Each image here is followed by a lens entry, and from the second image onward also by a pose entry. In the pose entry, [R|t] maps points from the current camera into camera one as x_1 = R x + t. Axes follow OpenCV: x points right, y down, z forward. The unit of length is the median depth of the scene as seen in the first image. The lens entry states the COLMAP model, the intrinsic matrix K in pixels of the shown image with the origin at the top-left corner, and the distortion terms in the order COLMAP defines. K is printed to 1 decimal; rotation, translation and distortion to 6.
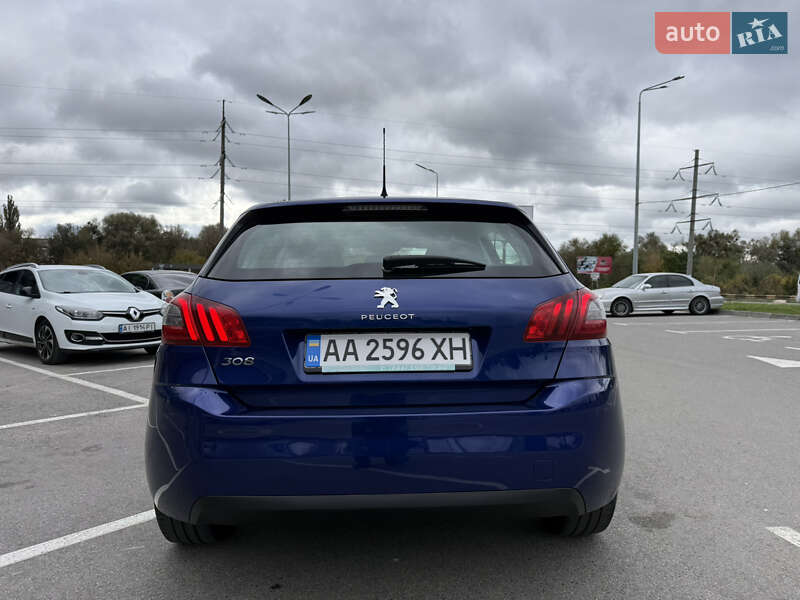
lens RADIAL K [[566.6, 0, 397.4], [0, 566.6, 299.9], [0, 0, 1]] dist [0.032904, -0.035050]
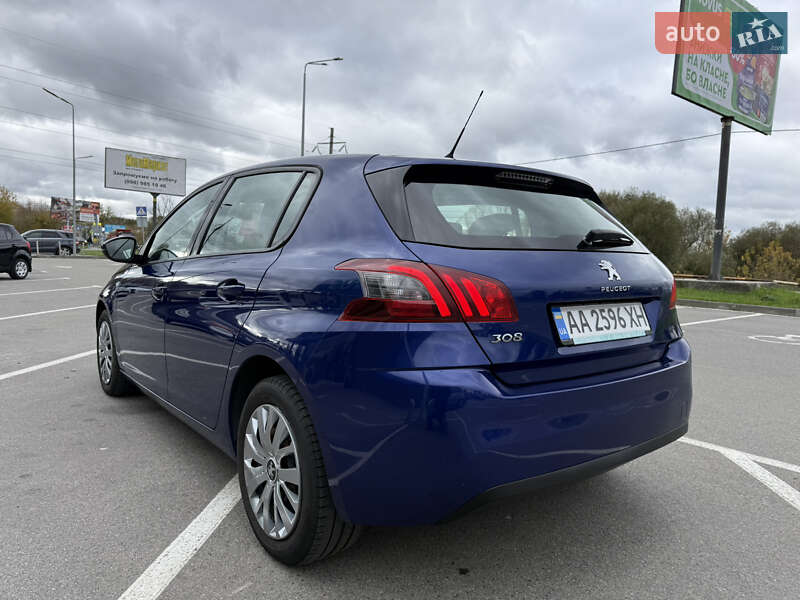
lens RADIAL K [[571.1, 0, 400.0], [0, 571.1, 300.0], [0, 0, 1]] dist [-0.001472, 0.002849]
pose [[0.809990, -0.016266, 0.586217, -0.933718], [-0.024123, 0.997845, 0.061019, -0.004536], [-0.585947, -0.063566, 0.807853, 0.359451]]
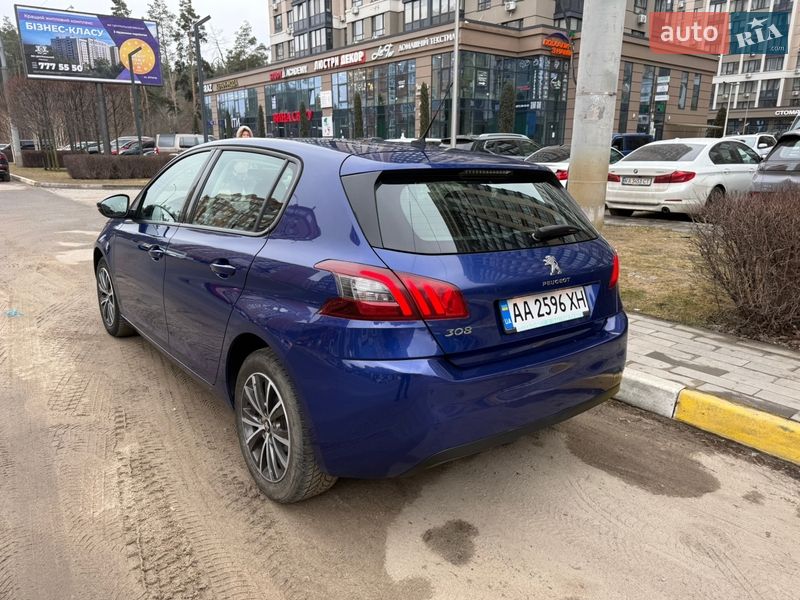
lens RADIAL K [[567.3, 0, 399.9], [0, 567.3, 296.5], [0, 0, 1]] dist [0.037428, -0.033254]
pose [[0.799932, -0.102074, 0.591346, -0.987917], [-0.032768, 0.976527, 0.212887, -0.183750], [-0.599196, -0.189672, 0.777810, 0.227099]]
